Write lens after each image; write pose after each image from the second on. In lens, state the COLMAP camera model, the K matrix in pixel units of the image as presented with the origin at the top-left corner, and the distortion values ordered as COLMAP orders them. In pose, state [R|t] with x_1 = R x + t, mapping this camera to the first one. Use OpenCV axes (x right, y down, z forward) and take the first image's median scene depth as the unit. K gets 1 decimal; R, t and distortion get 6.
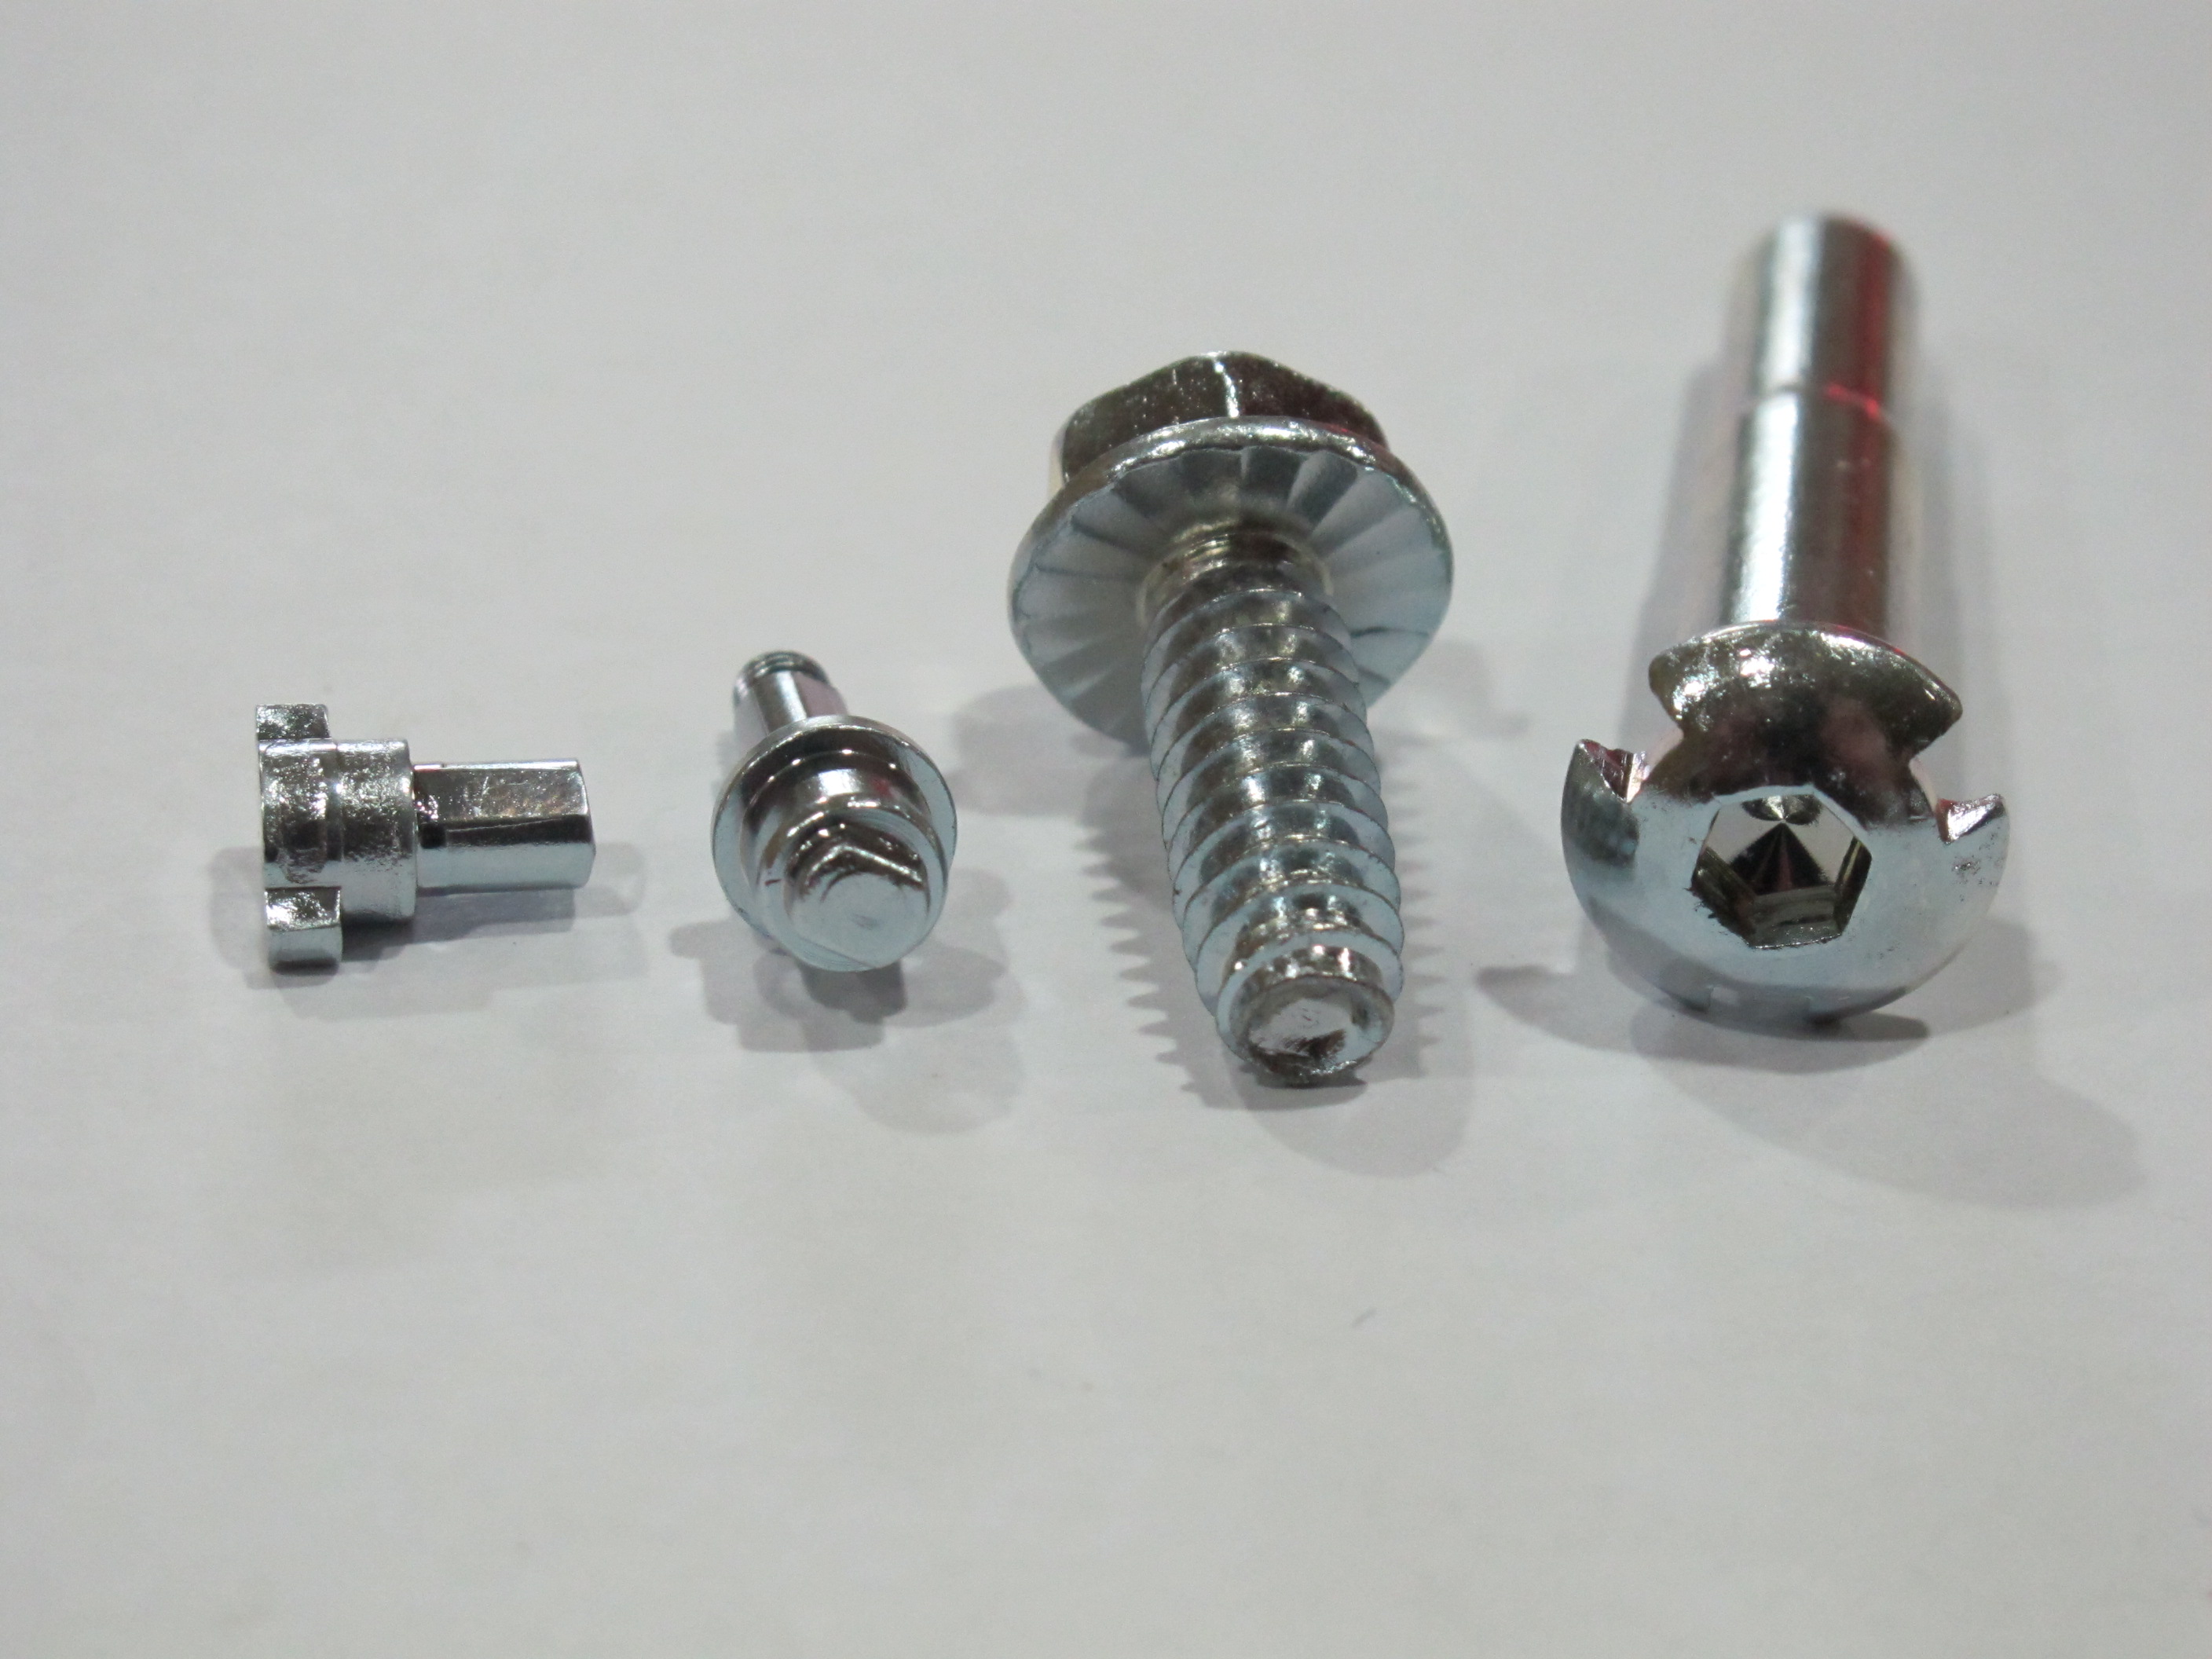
lens RADIAL K [[4682.3, 0, 1106.0], [0, 4682.3, 829.5], [0, 0, 1]] dist [-0.029381, -0.221190]
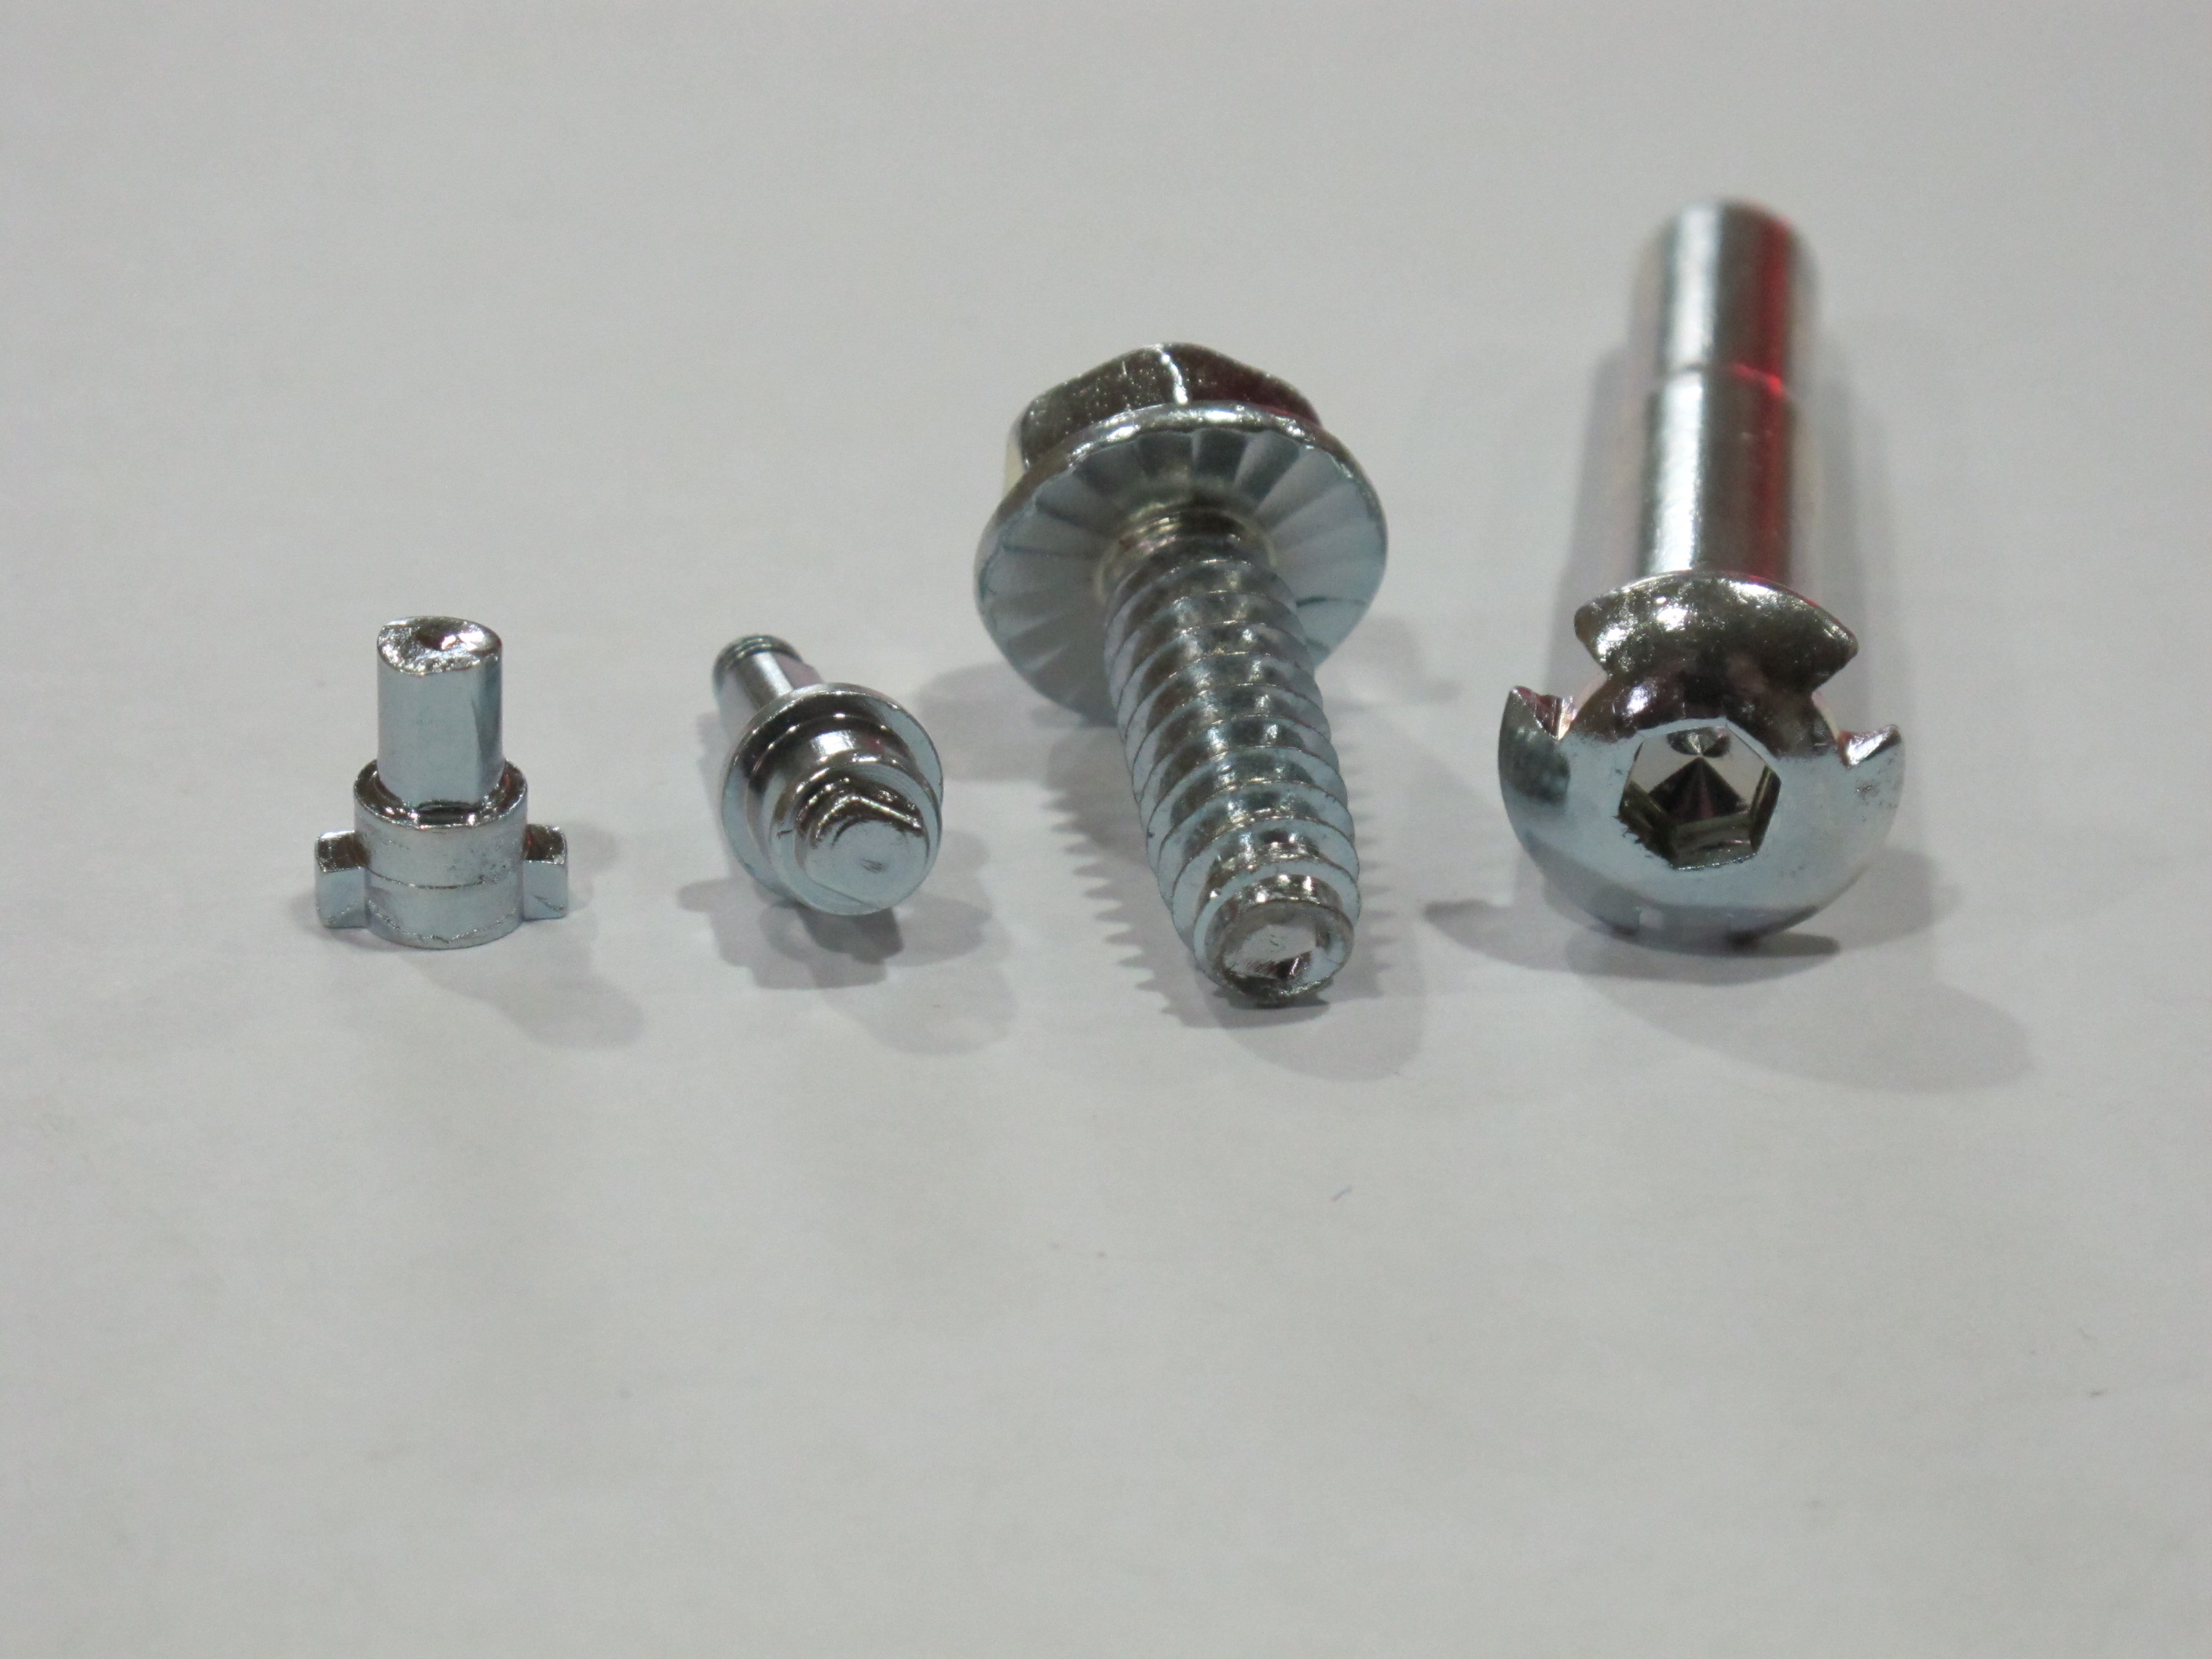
lens RADIAL K [[6250.0, 0, 1106.0], [0, 6250.0, 829.5], [0, 0, 1]] dist [0.080423, -0.230659]
pose [[0.998482, -0.026976, 0.048029, -0.065205], [0.028525, 0.999085, -0.031867, 0.058329], [-0.047125, 0.033189, 0.998337, -0.456757]]
